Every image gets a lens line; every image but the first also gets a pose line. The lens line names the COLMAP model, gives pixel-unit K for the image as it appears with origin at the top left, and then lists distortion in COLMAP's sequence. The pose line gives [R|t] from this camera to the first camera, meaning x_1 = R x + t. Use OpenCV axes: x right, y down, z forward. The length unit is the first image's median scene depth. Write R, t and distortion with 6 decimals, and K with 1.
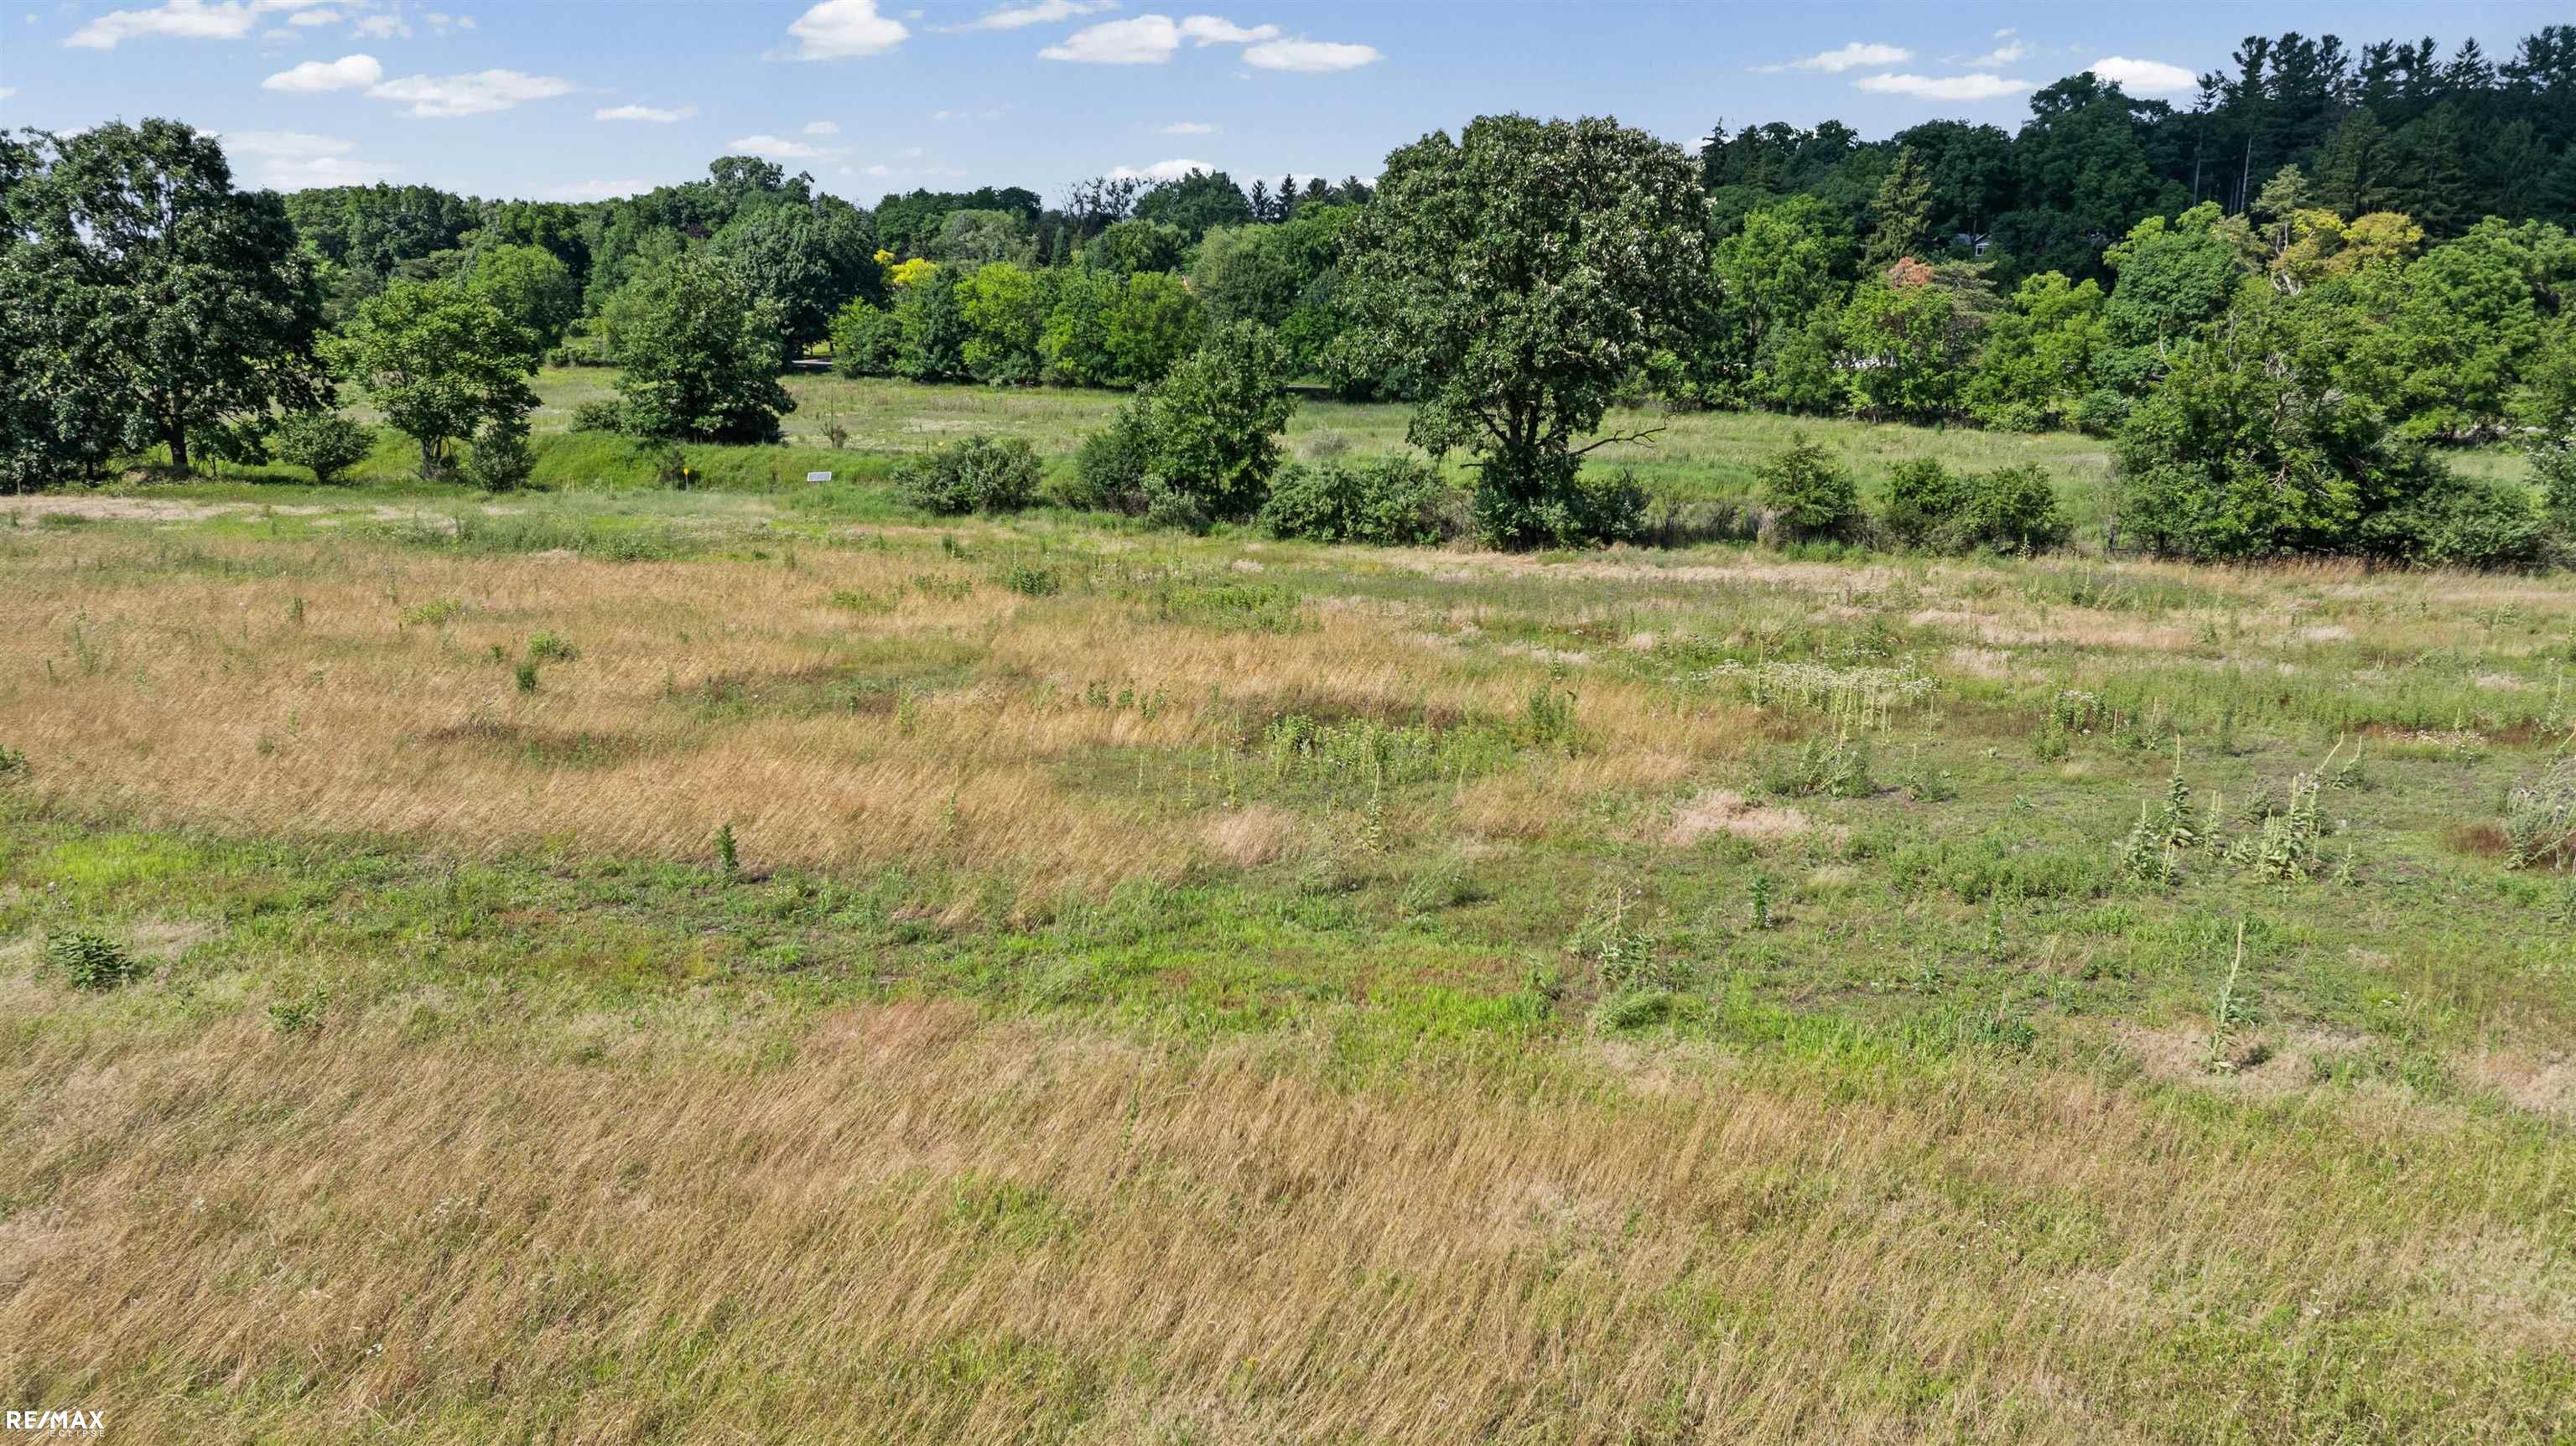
lens RADIAL K [[1871.7, 0, 1287.8], [0, 1871.7, 698.4], [0, 0, 1]] dist [-0.028856, 0.032205]
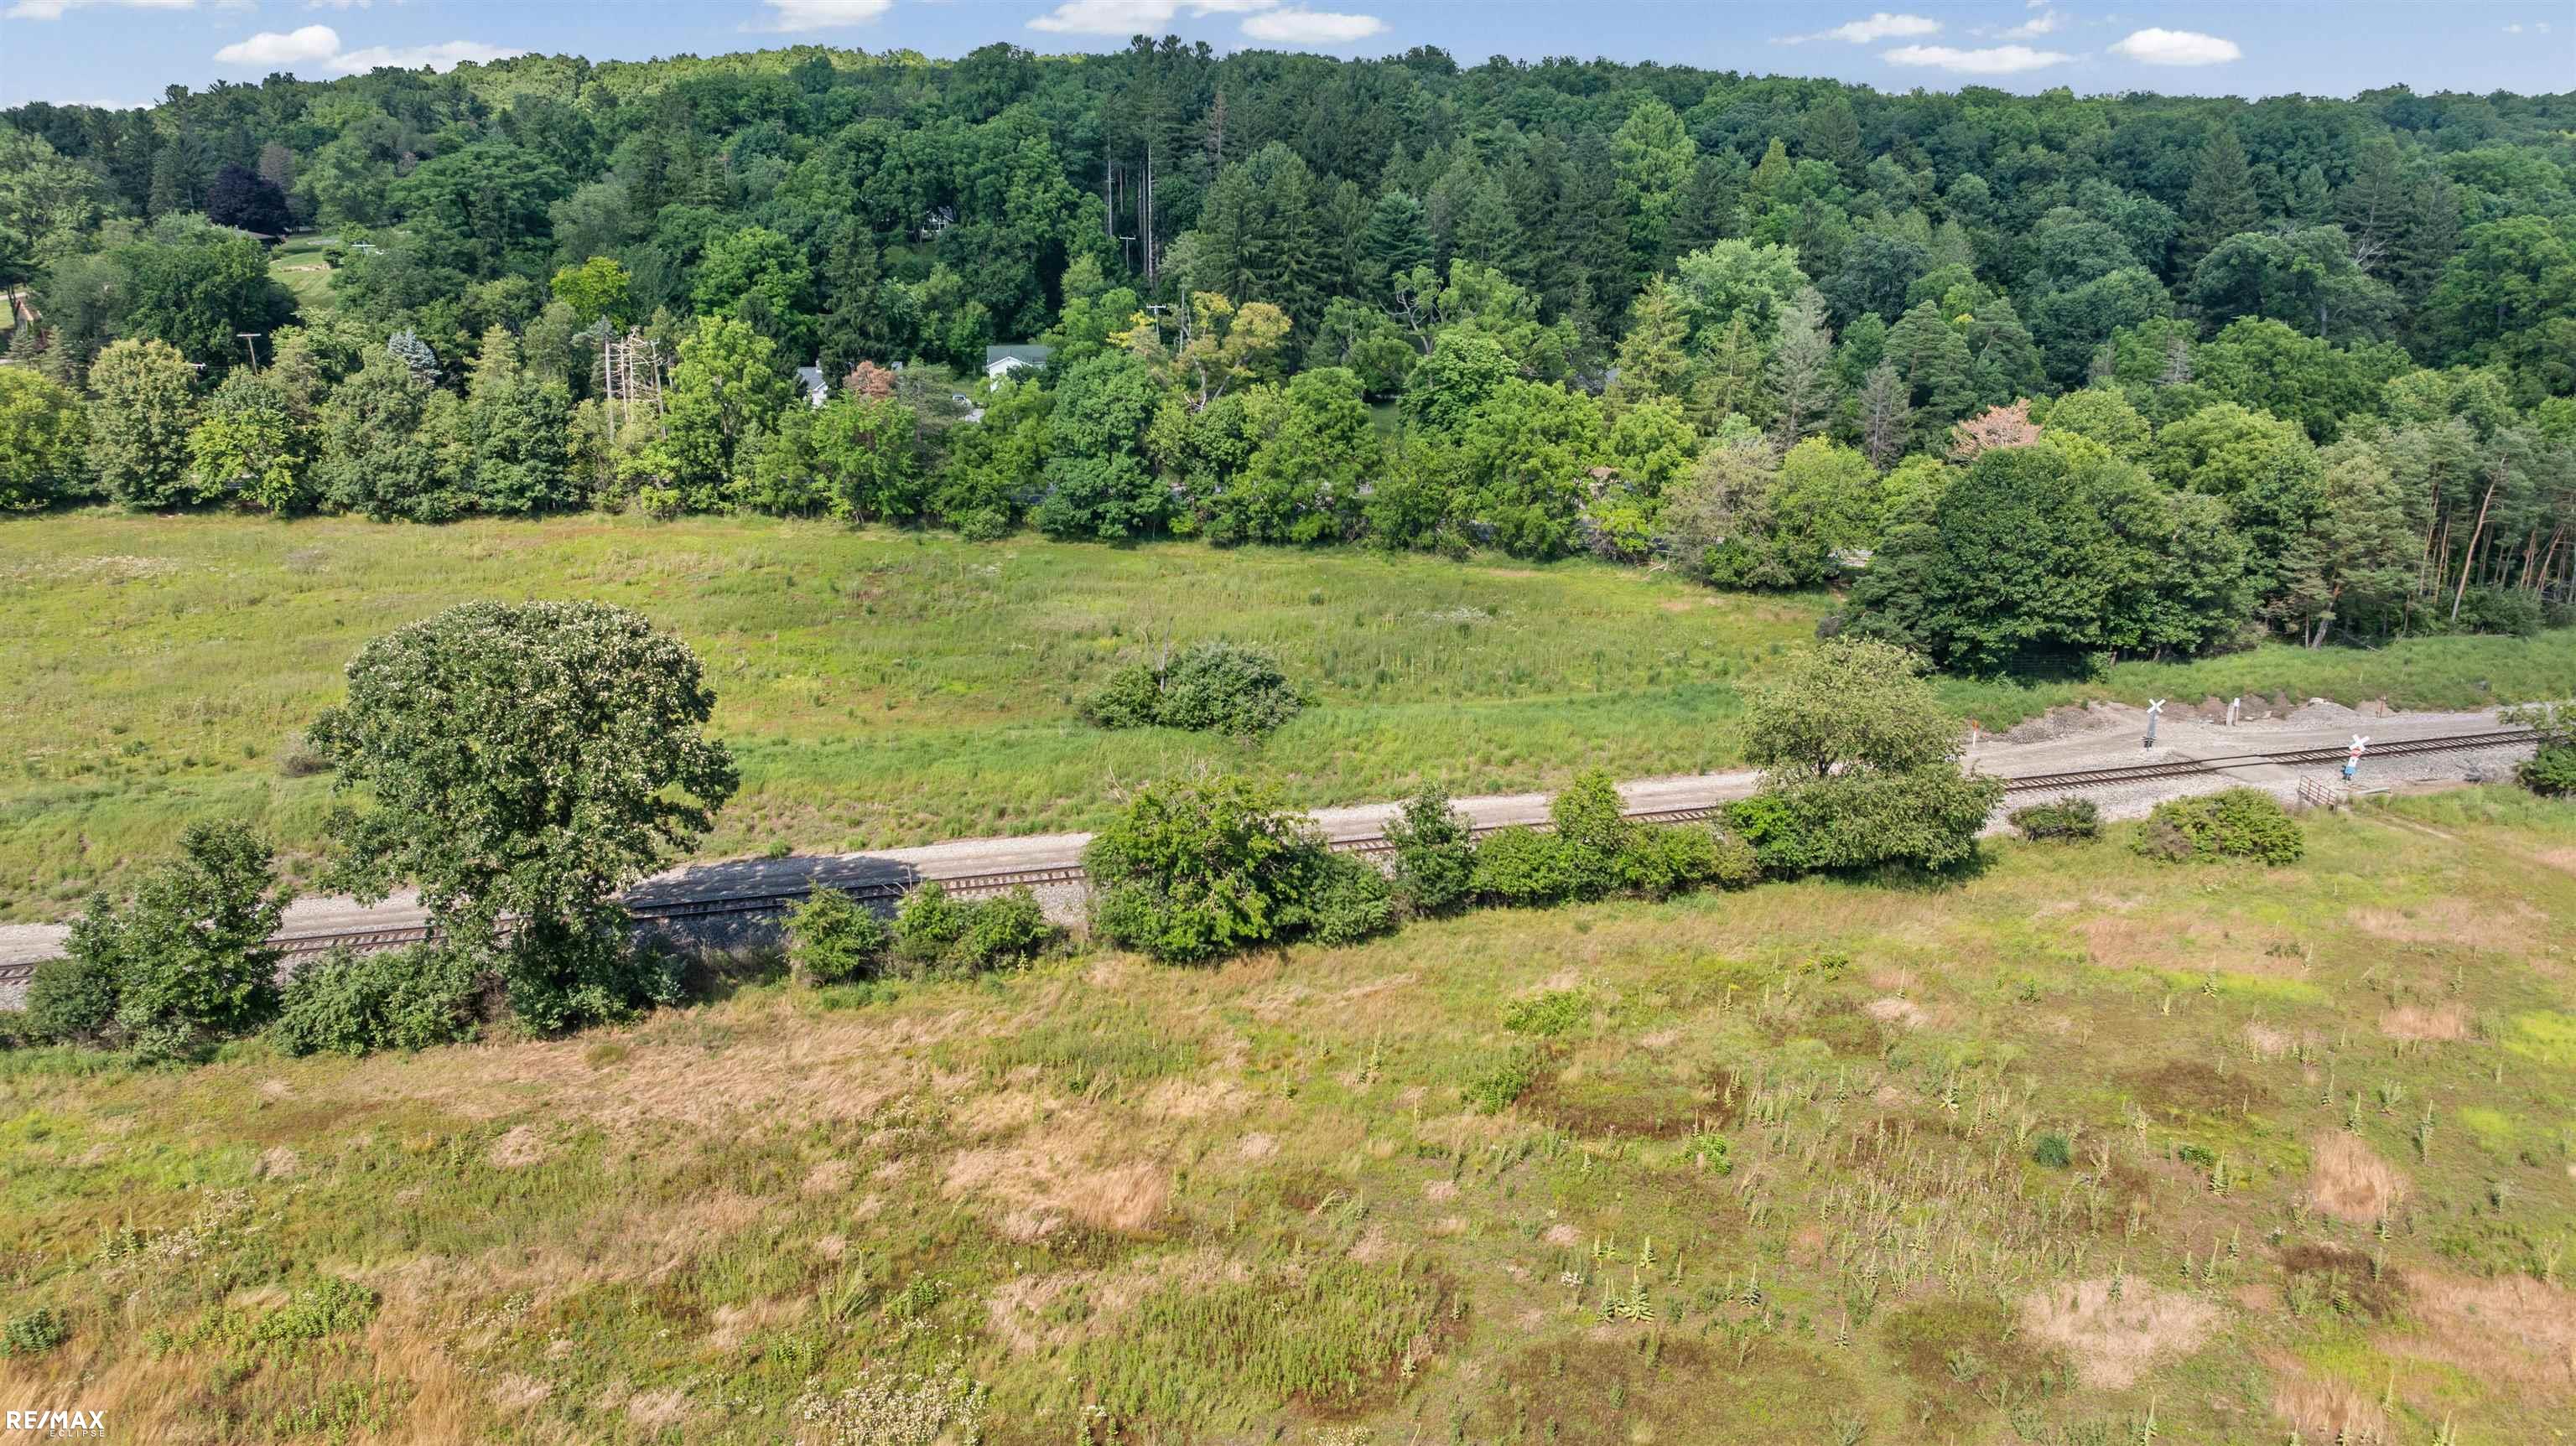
lens RADIAL K [[1871.7, 0, 1289.9], [0, 1871.7, 675.4], [0, 0, 1]] dist [-0.028856, 0.032205]
pose [[0.860374, -0.155402, 0.485394, -0.000383], [0.098963, 0.985193, 0.140001, -0.331464], [-0.499963, -0.072417, 0.863014, -0.064077]]
